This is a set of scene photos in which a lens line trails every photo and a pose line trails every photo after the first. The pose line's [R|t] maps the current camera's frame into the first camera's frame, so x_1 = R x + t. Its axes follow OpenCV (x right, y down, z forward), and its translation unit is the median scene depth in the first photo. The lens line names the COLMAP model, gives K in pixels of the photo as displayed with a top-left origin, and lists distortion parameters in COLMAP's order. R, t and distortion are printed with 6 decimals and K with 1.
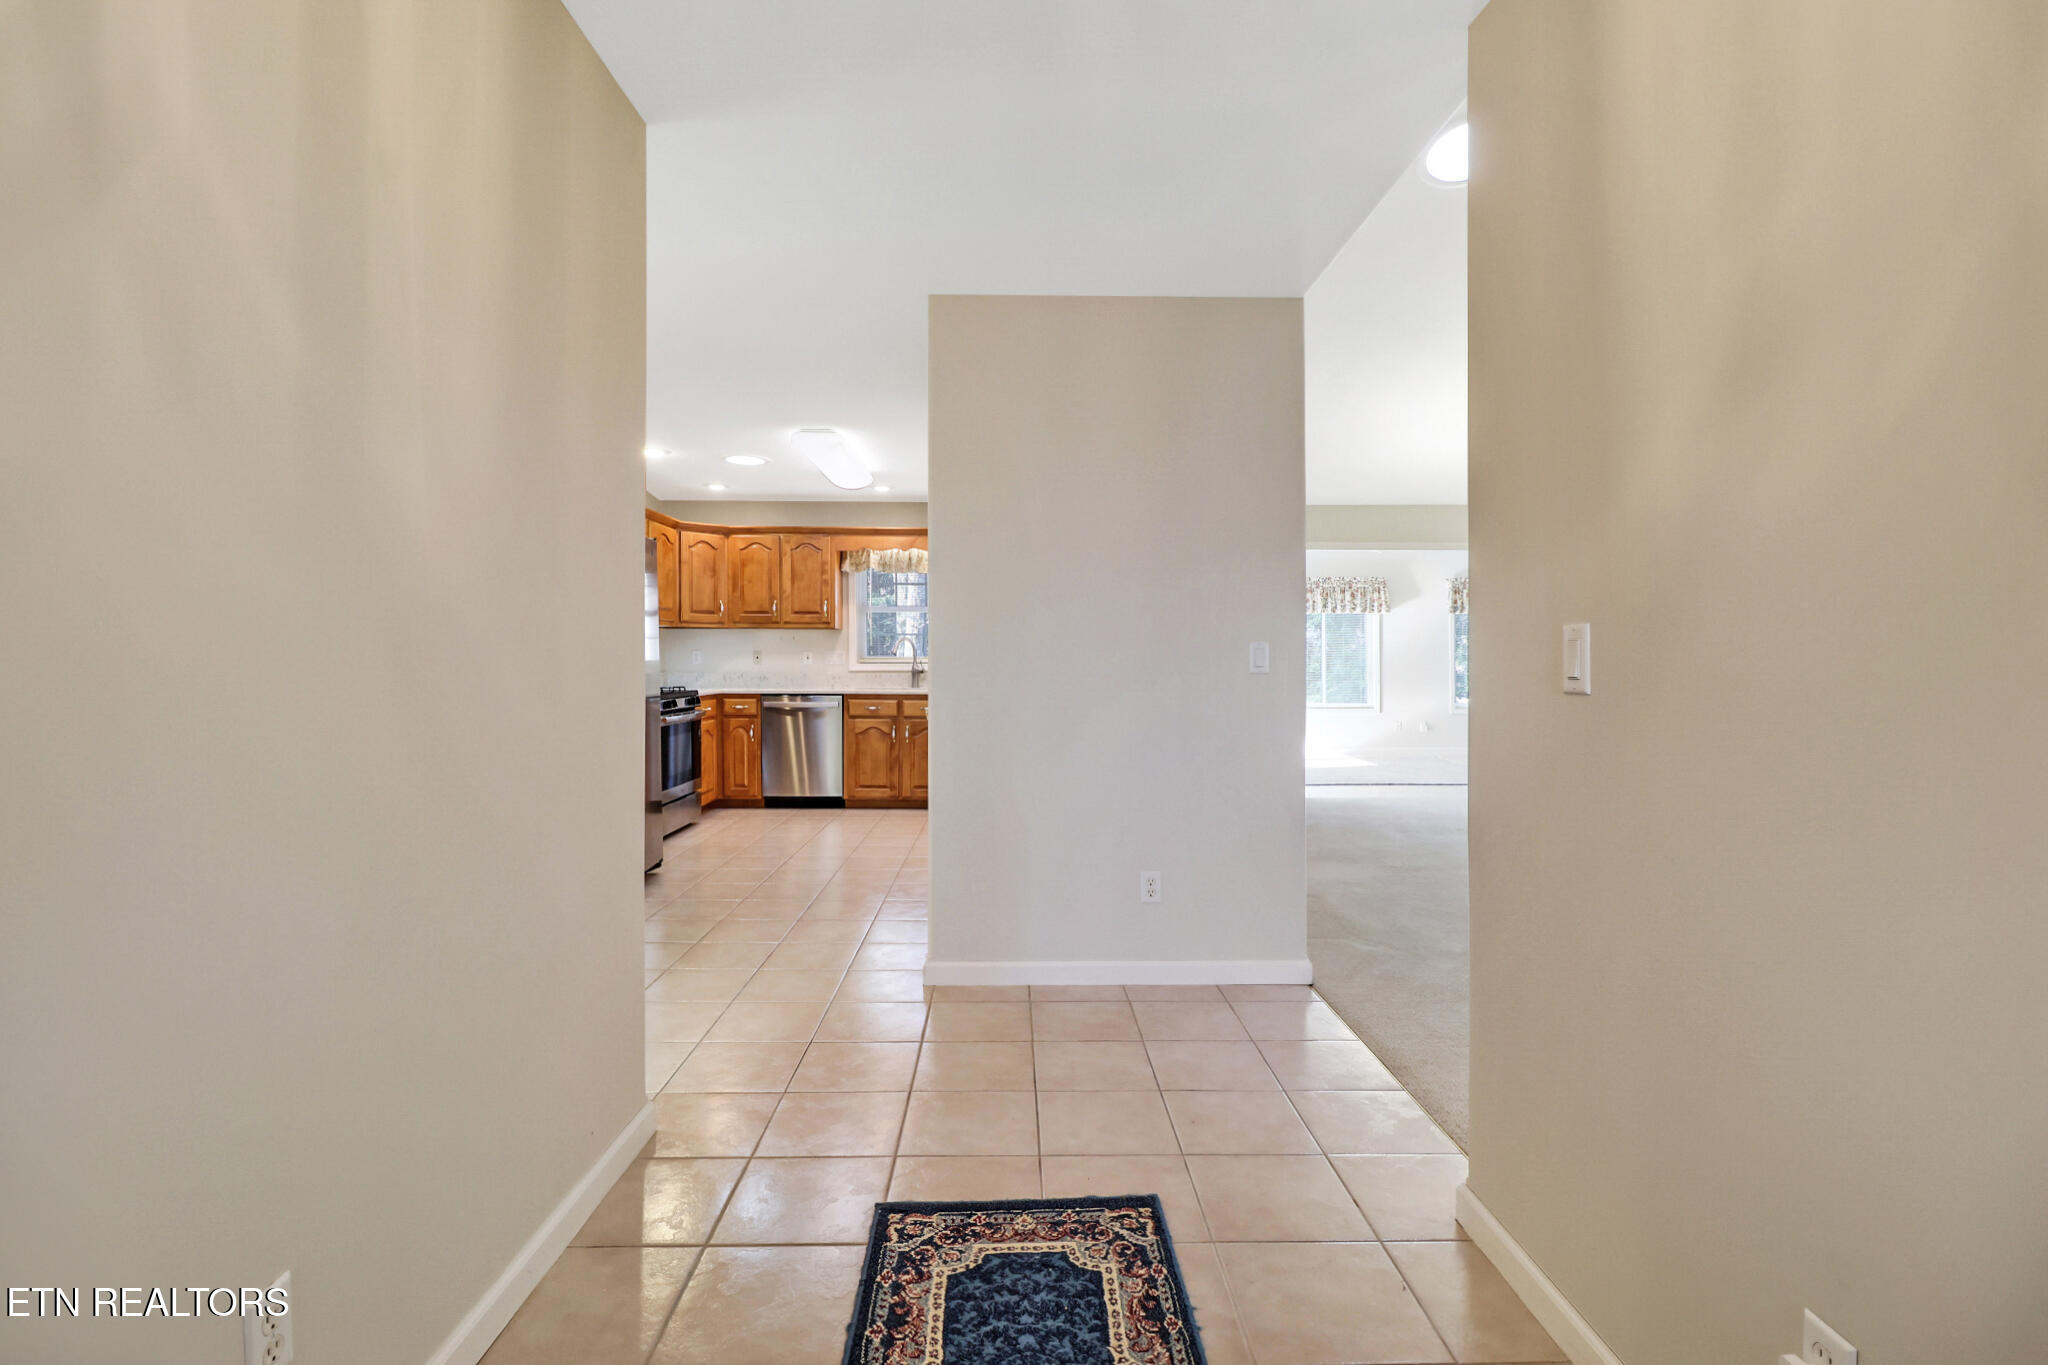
lens RADIAL K [[951.6, 0, 1014.9], [0, 951.6, 667.1], [0, 0, 1]] dist [0.010153, -0.012757]
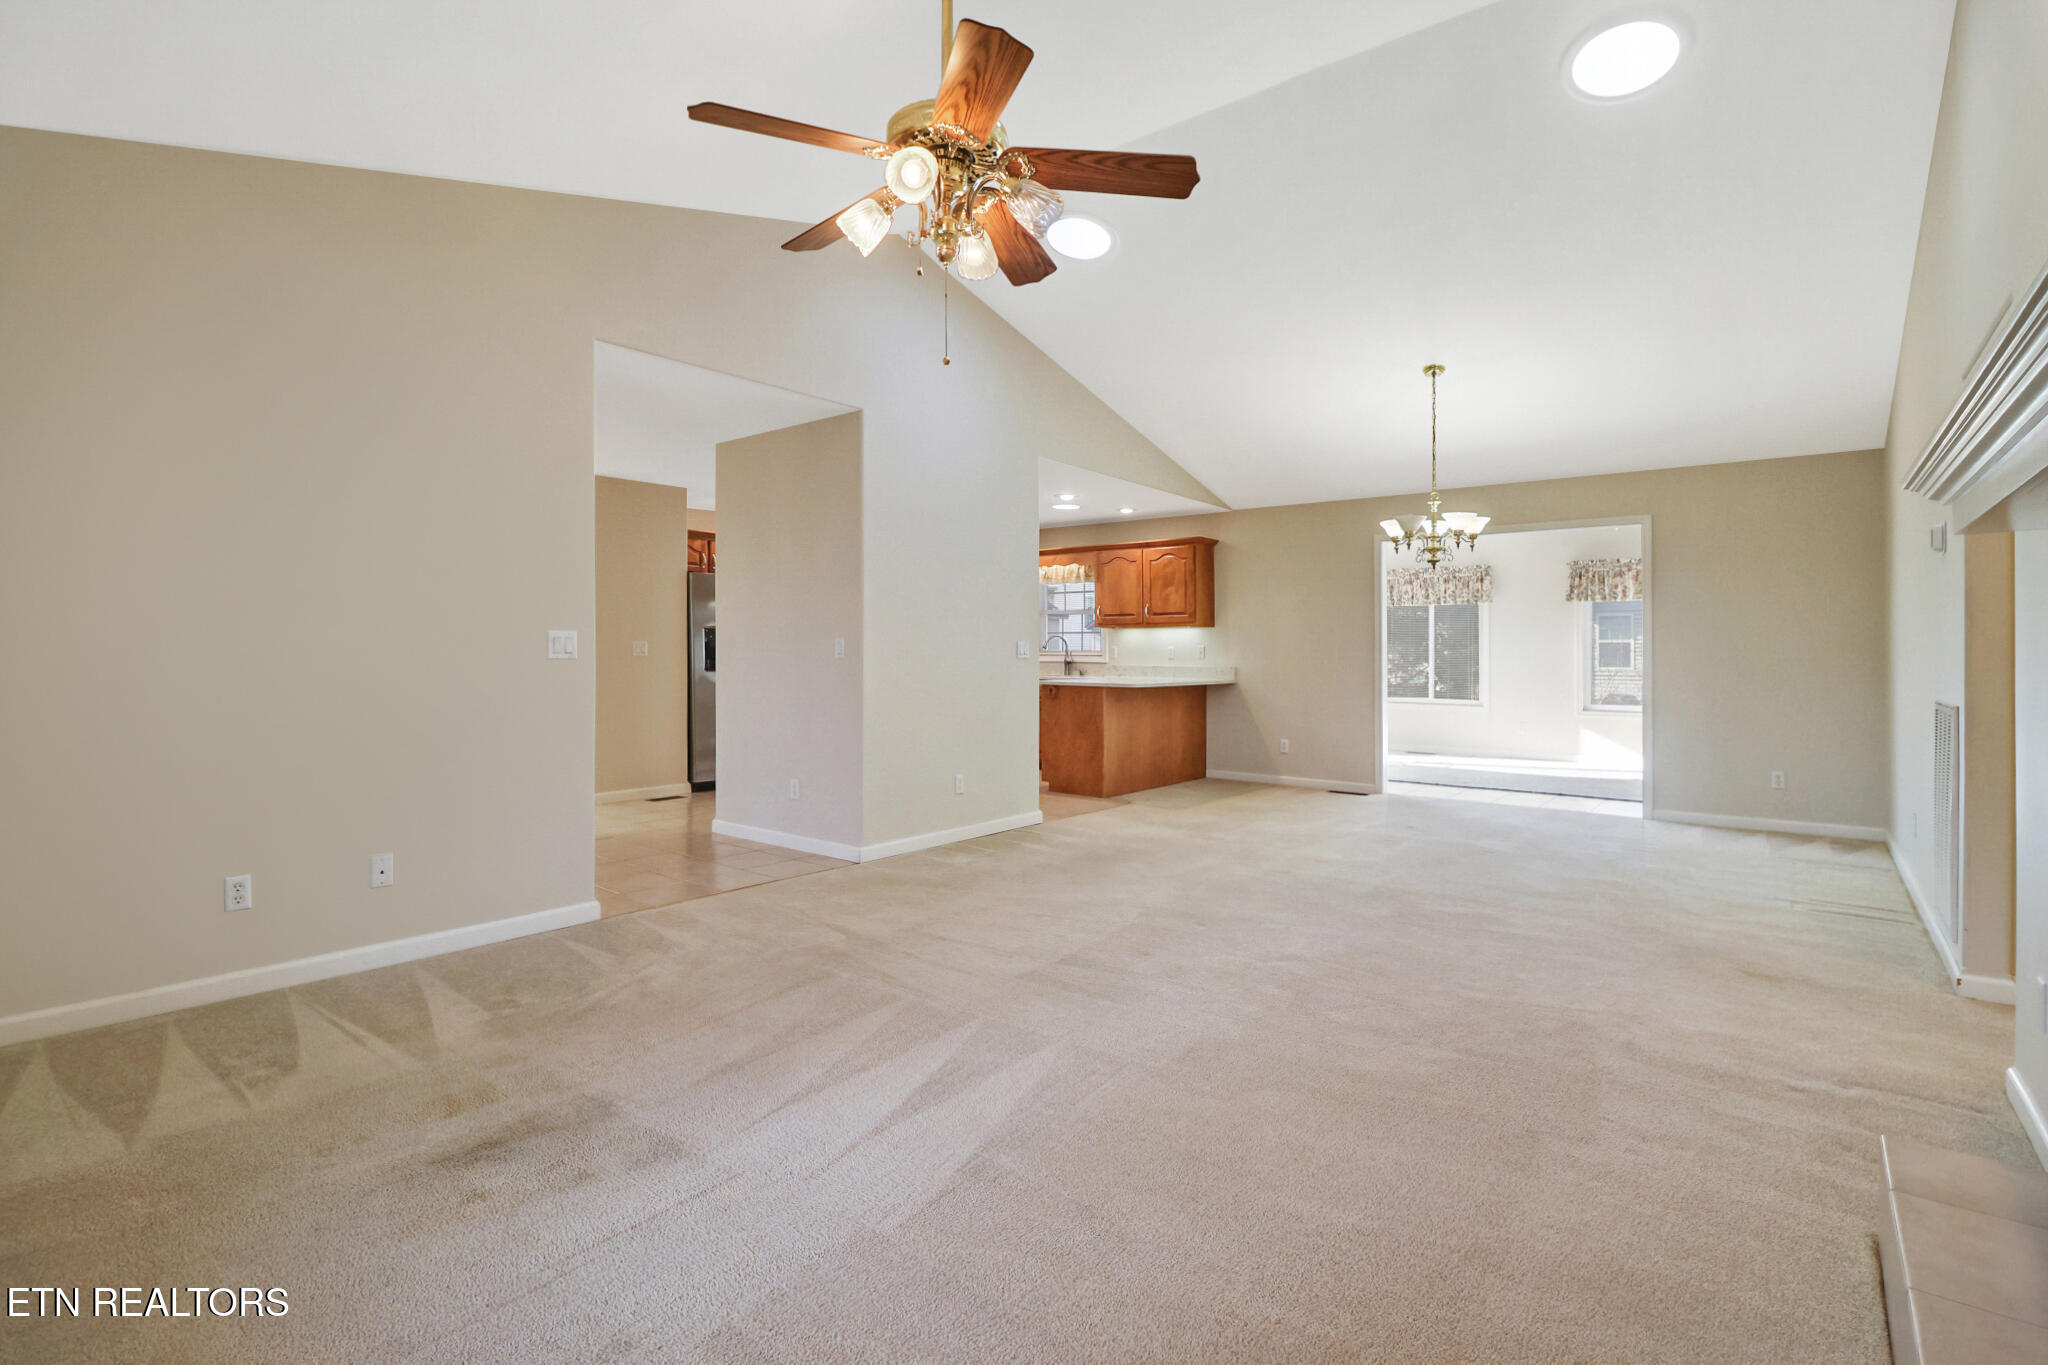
lens RADIAL K [[951.6, 0, 1026.0], [0, 951.6, 653.3], [0, 0, 1]] dist [0.010153, -0.012757]
pose [[0.772801, 0.001139, -0.634648, 0.697874], [-0.008327, 0.999931, -0.008345, 0.004165], [0.634594, 0.011734, 0.772756, -0.002928]]
